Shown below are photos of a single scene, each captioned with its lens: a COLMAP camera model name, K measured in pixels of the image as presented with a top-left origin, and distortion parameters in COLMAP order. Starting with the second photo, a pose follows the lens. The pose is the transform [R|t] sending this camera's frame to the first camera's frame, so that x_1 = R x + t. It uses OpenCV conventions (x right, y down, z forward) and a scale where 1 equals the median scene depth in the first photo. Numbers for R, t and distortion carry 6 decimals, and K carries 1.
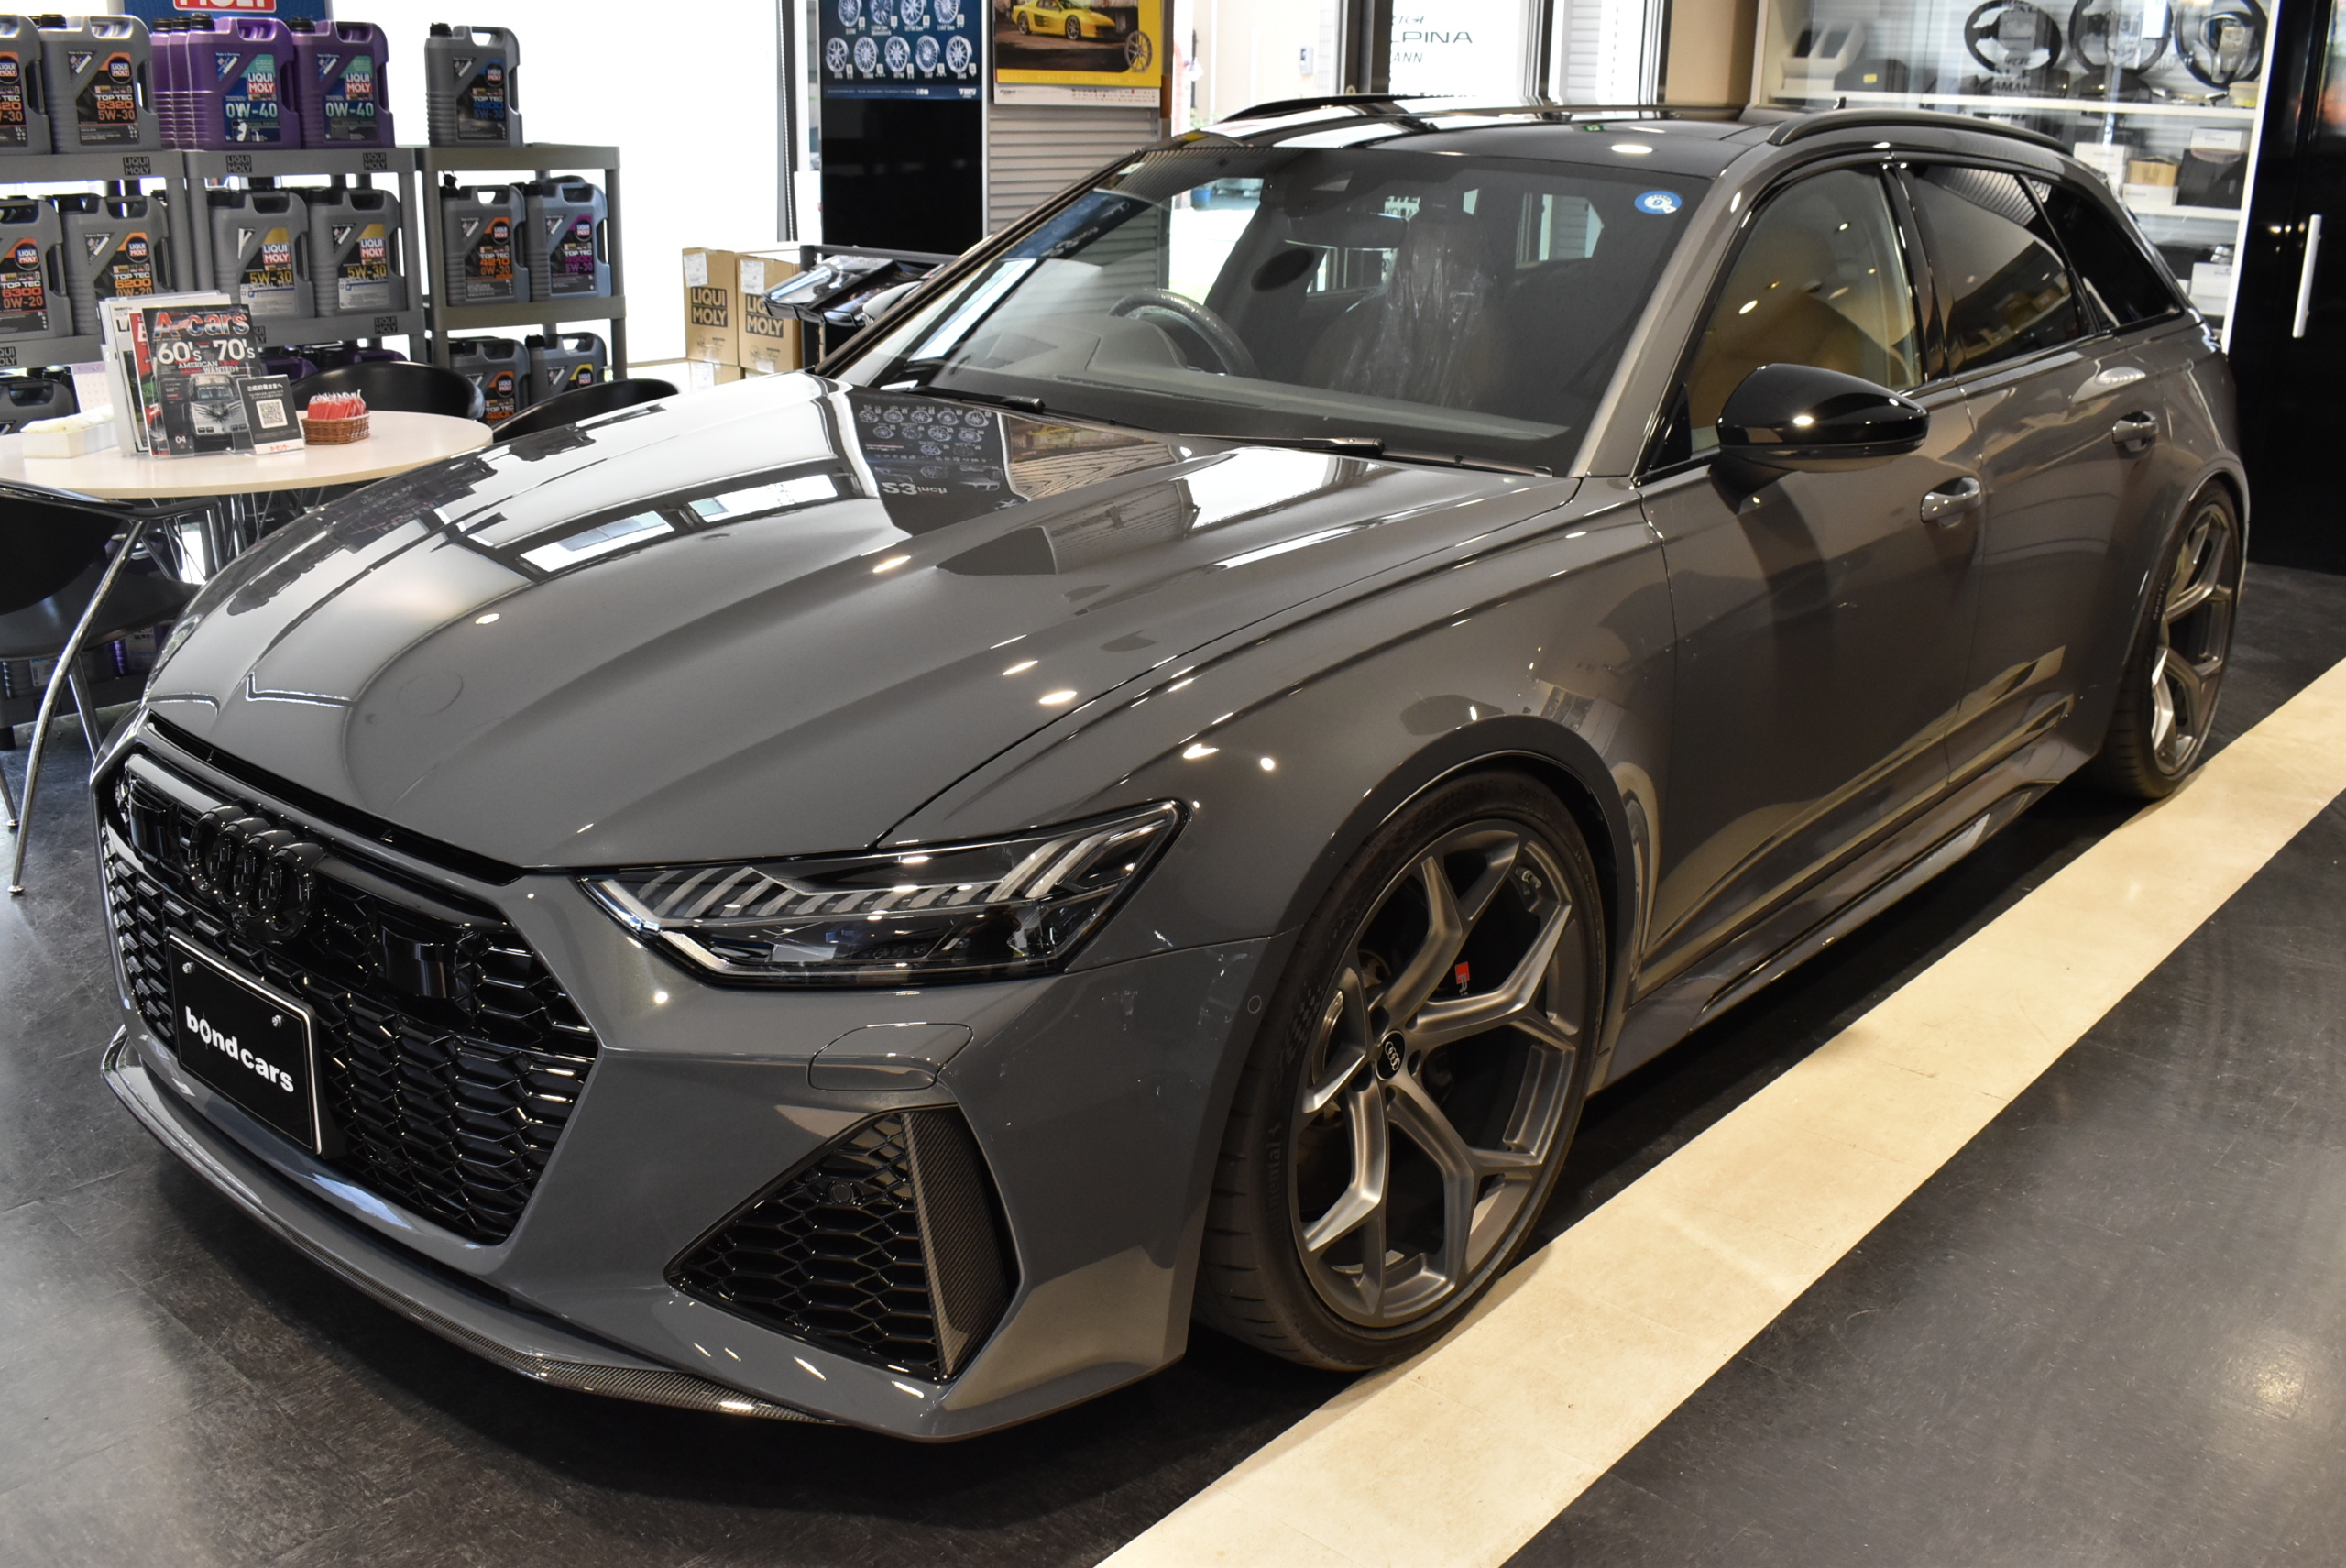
lens RADIAL K [[2200.8, 0, 1180.4], [0, 2200.8, 769.5], [0, 0, 1]] dist [-0.092808, 0.000000]
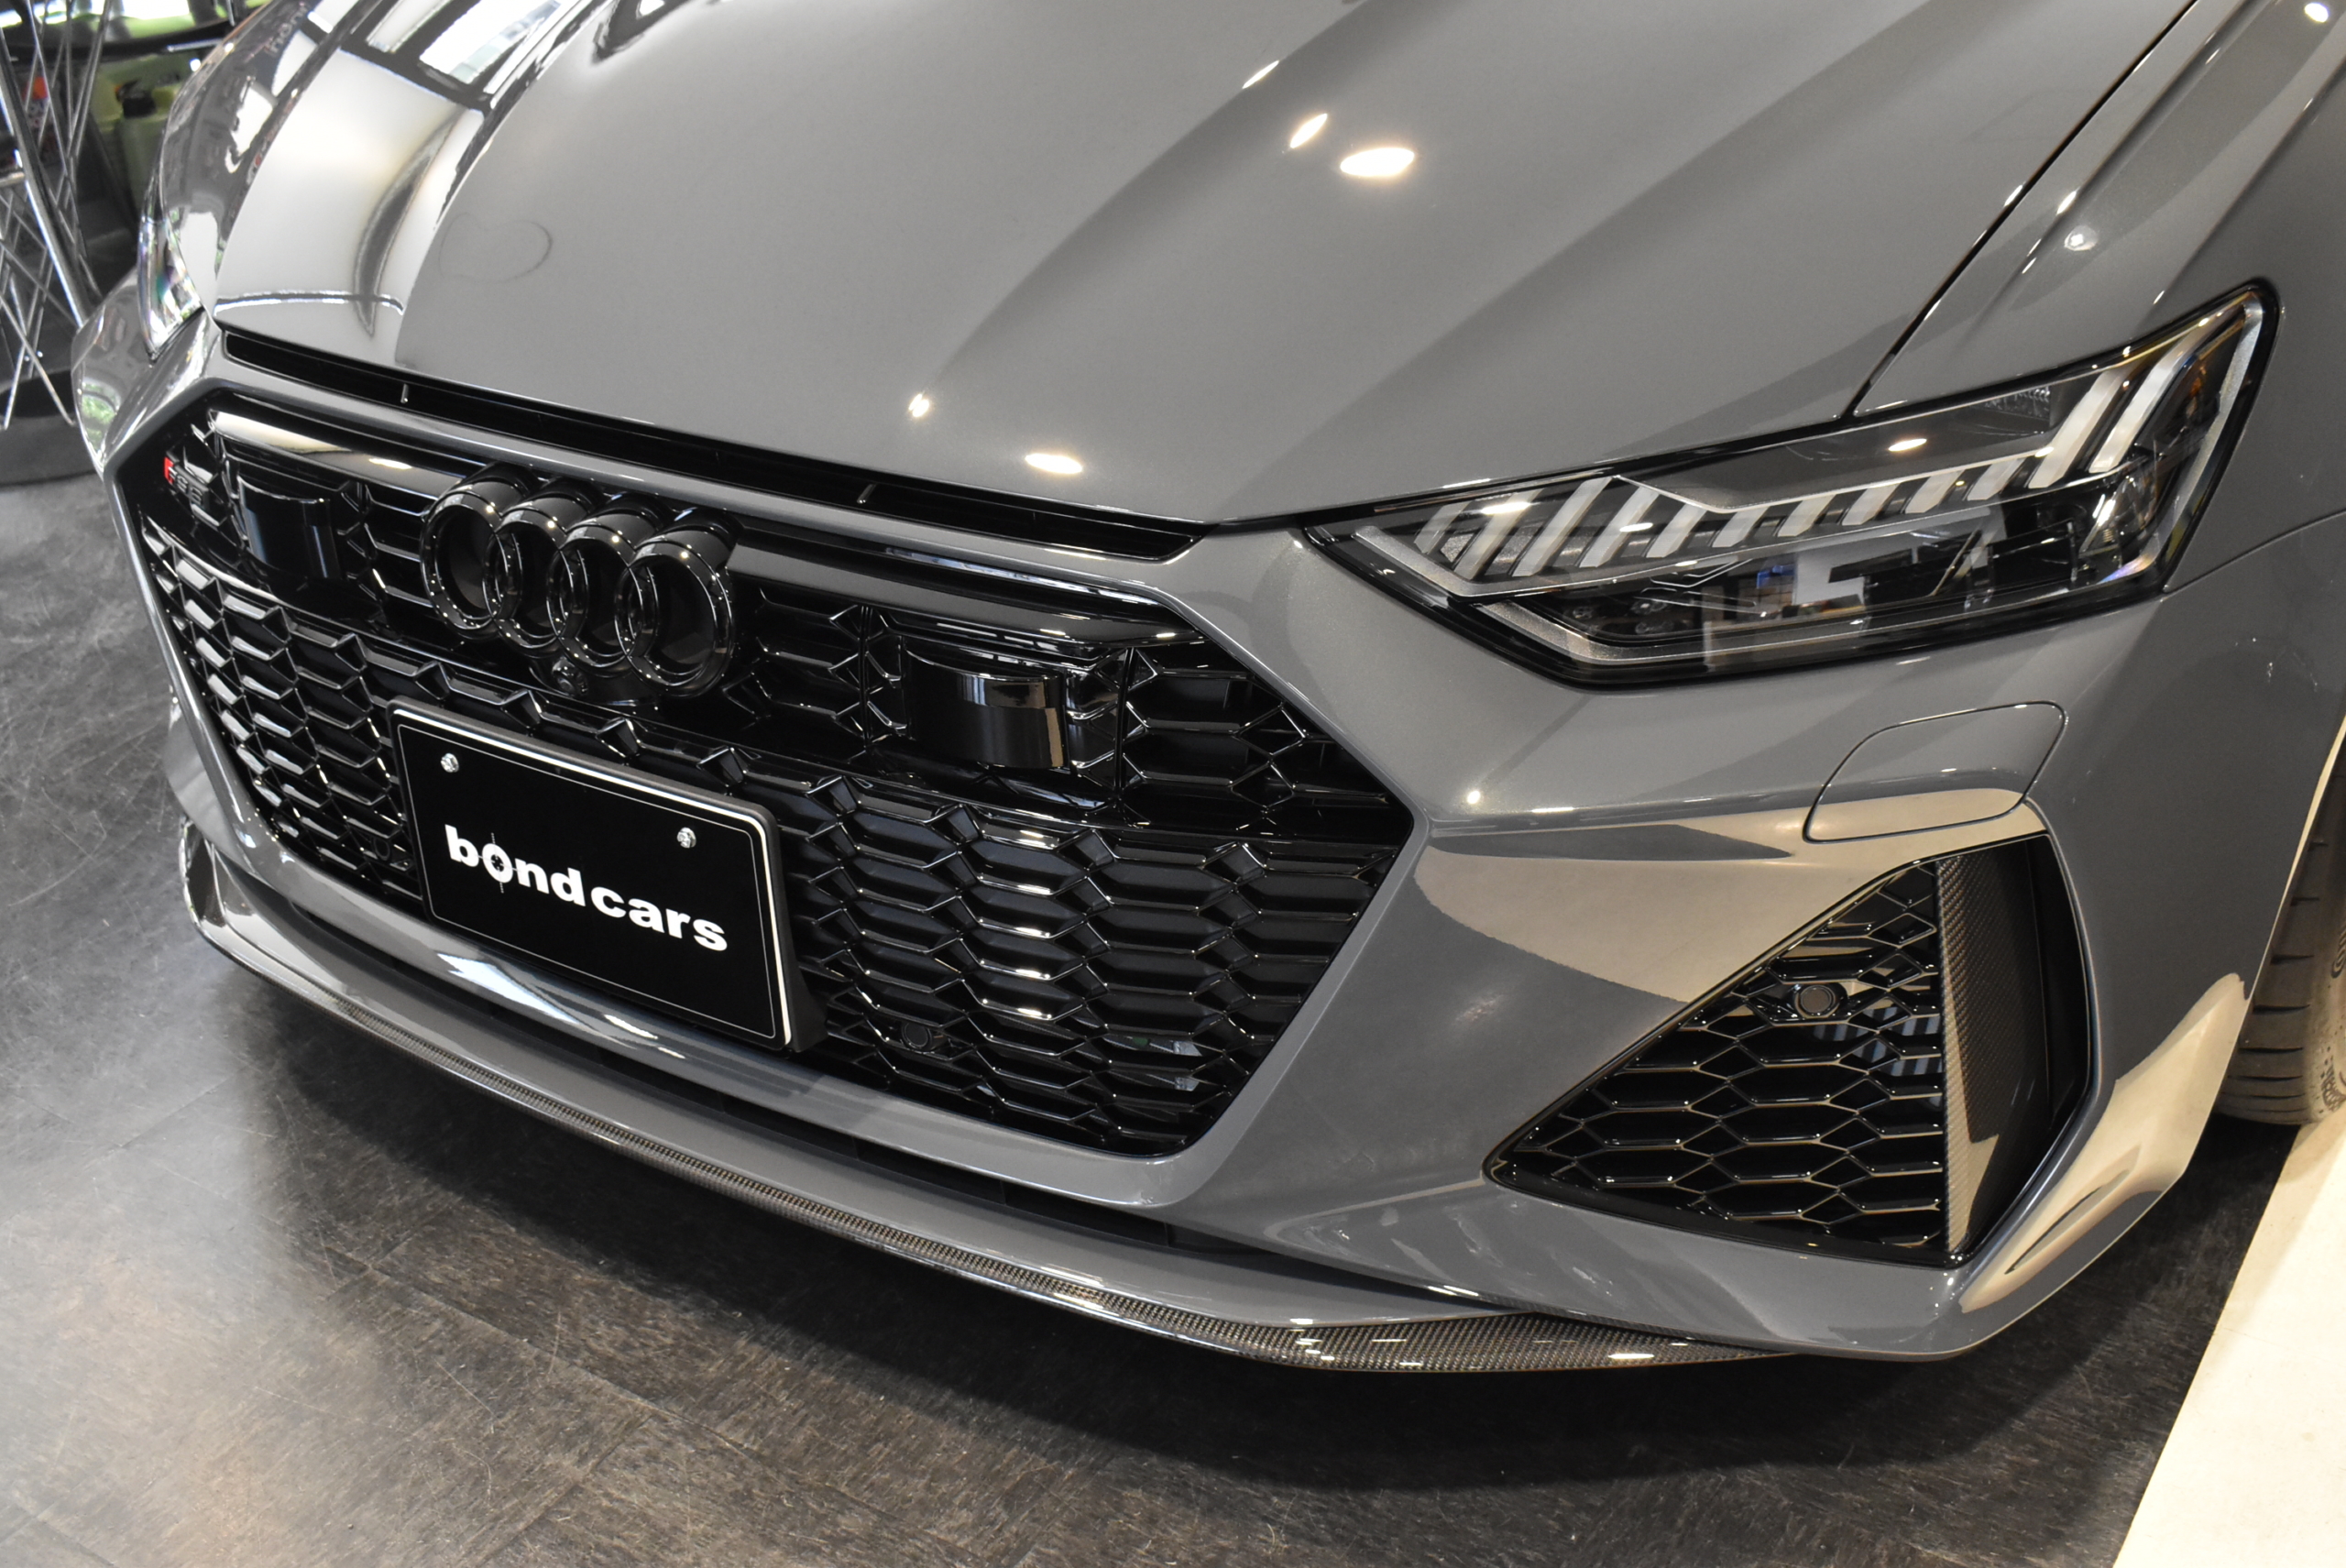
lens RADIAL K [[2476.0, 0, 1174.3], [0, 2476.0, 791.9], [0, 0, 1]] dist [-0.009796, 0.000000]
pose [[0.985720, -0.128049, 0.109363, -0.214564], [0.102688, 0.971798, 0.212283, -0.013268], [-0.133462, -0.198021, 0.971069, 0.204842]]
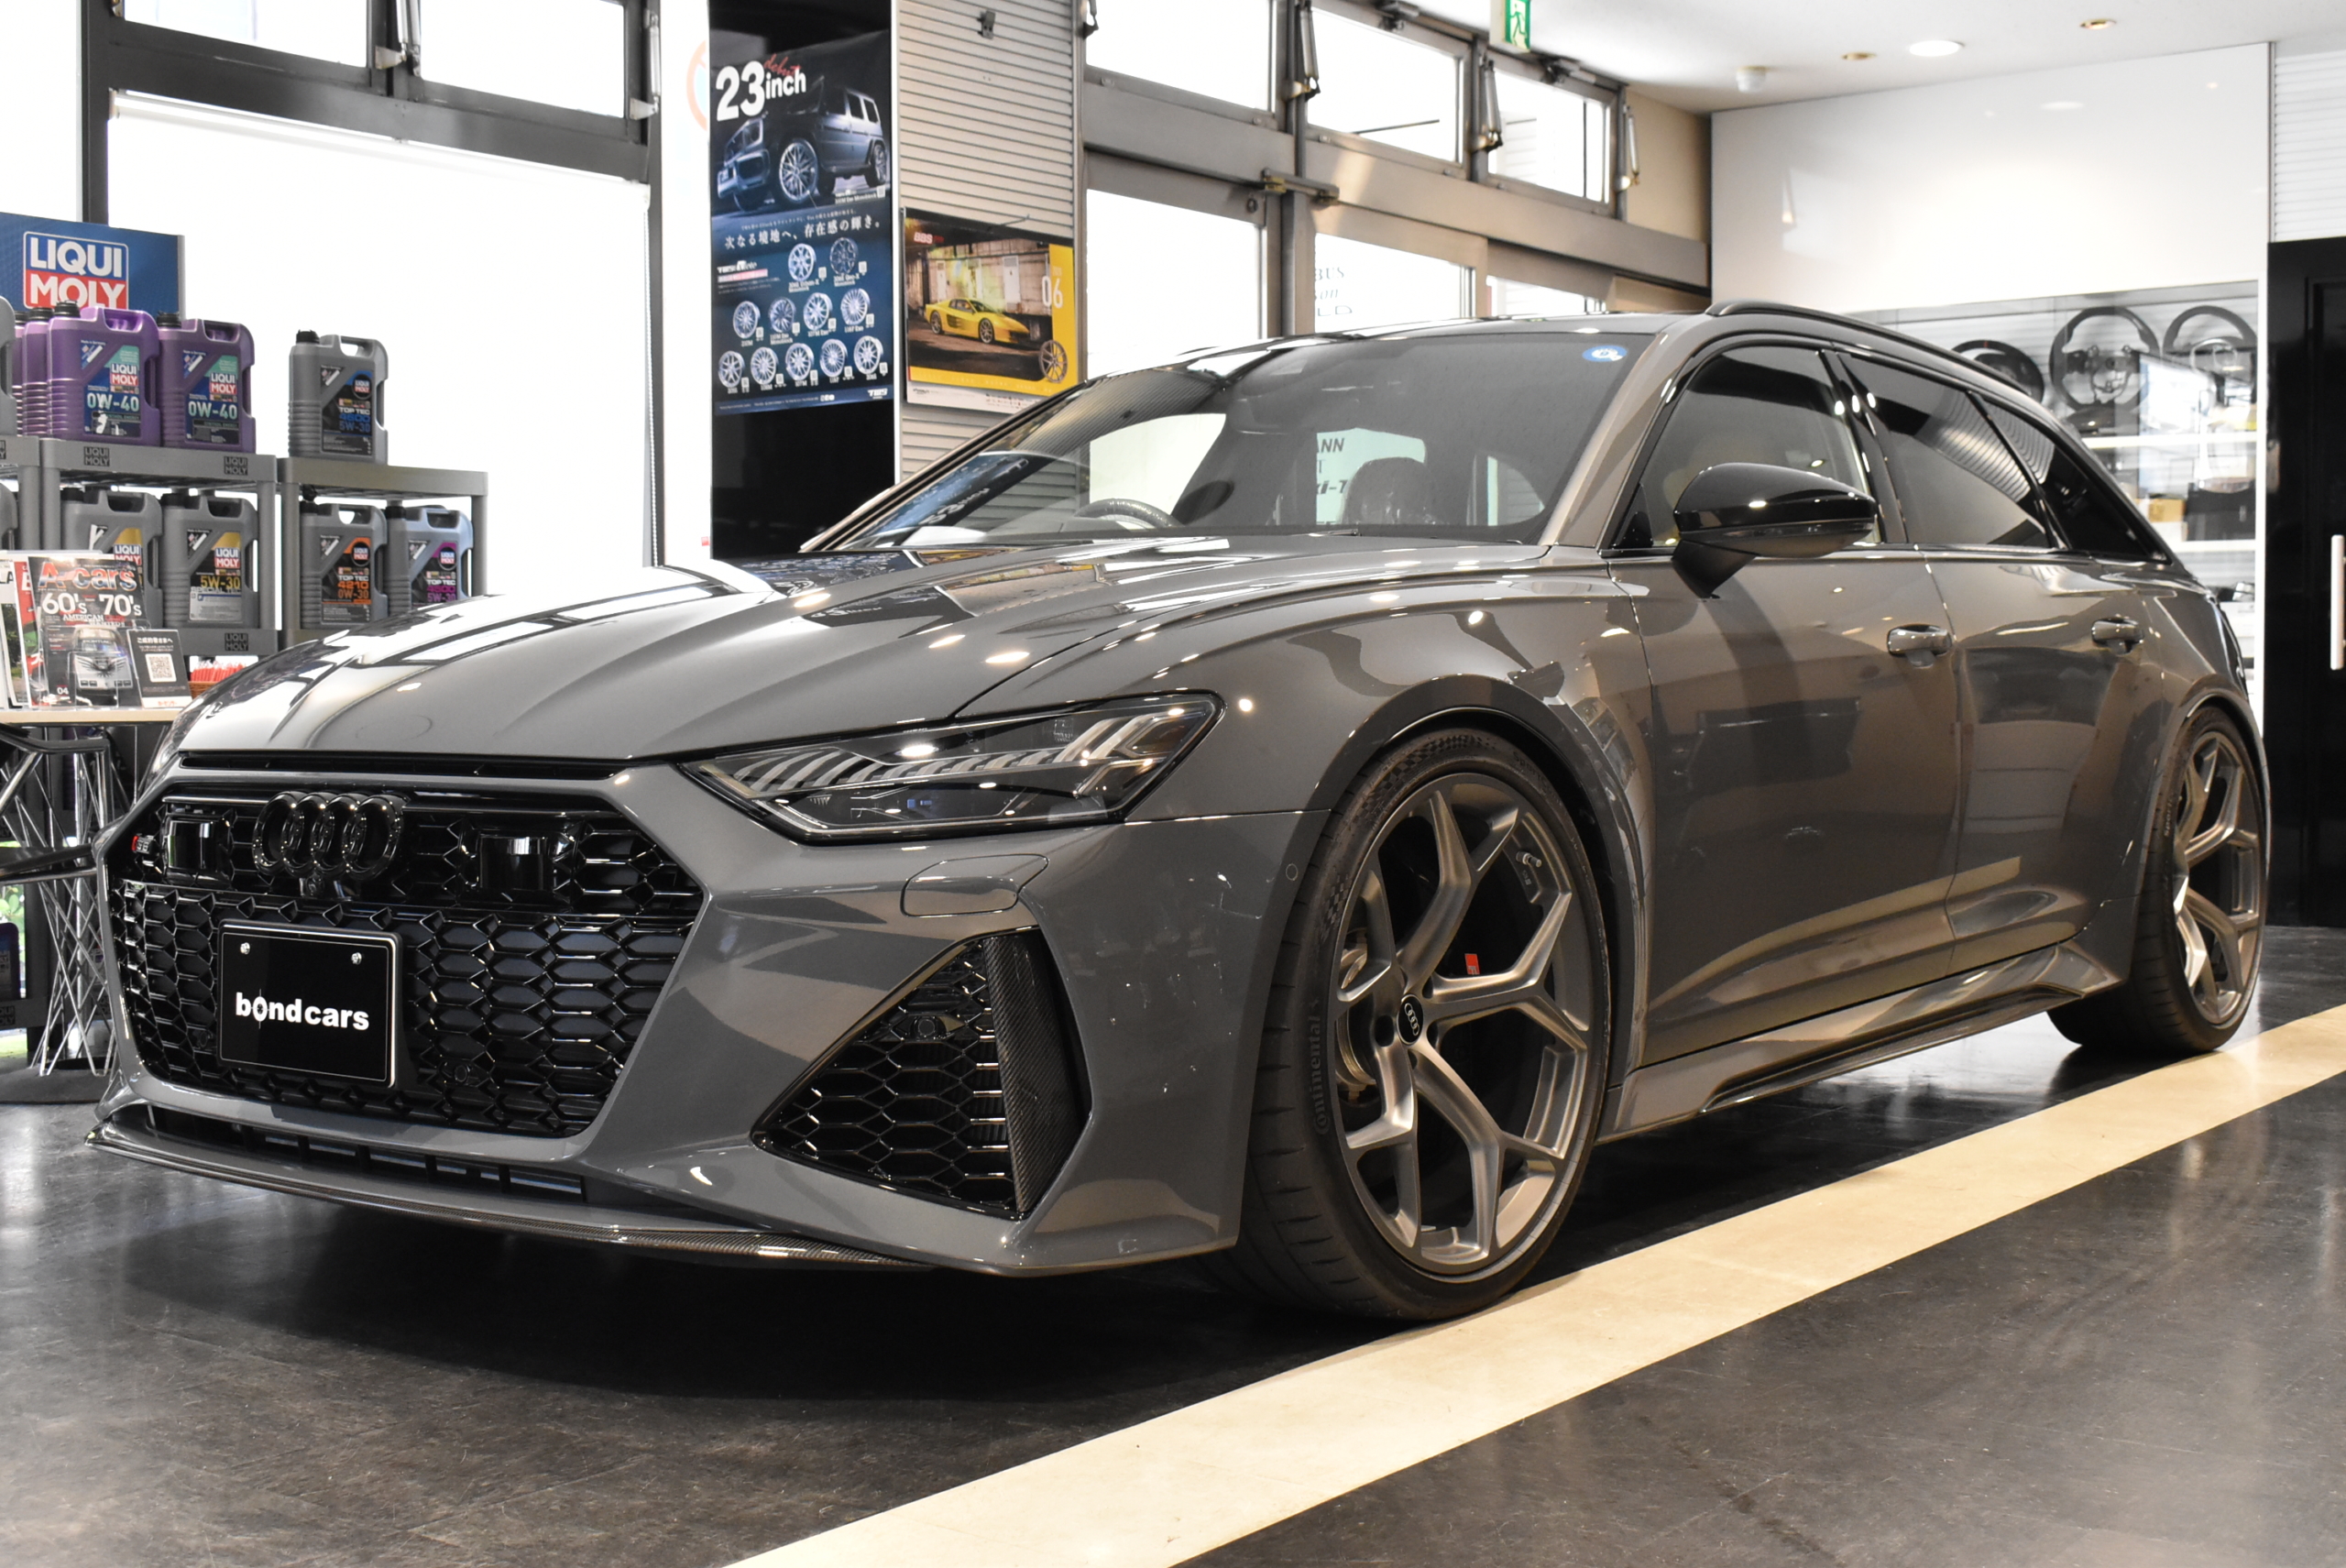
lens RADIAL K [[3068.5, 0, 1173.4], [0, 3068.5, 782.5], [0, 0, 1]] dist [-0.077005, 0.000000]
pose [[0.997762, -0.025914, 0.061645, -0.067136], [0.042540, 0.957245, -0.286133, 0.281985], [-0.051594, 0.288115, 0.956205, -0.270764]]
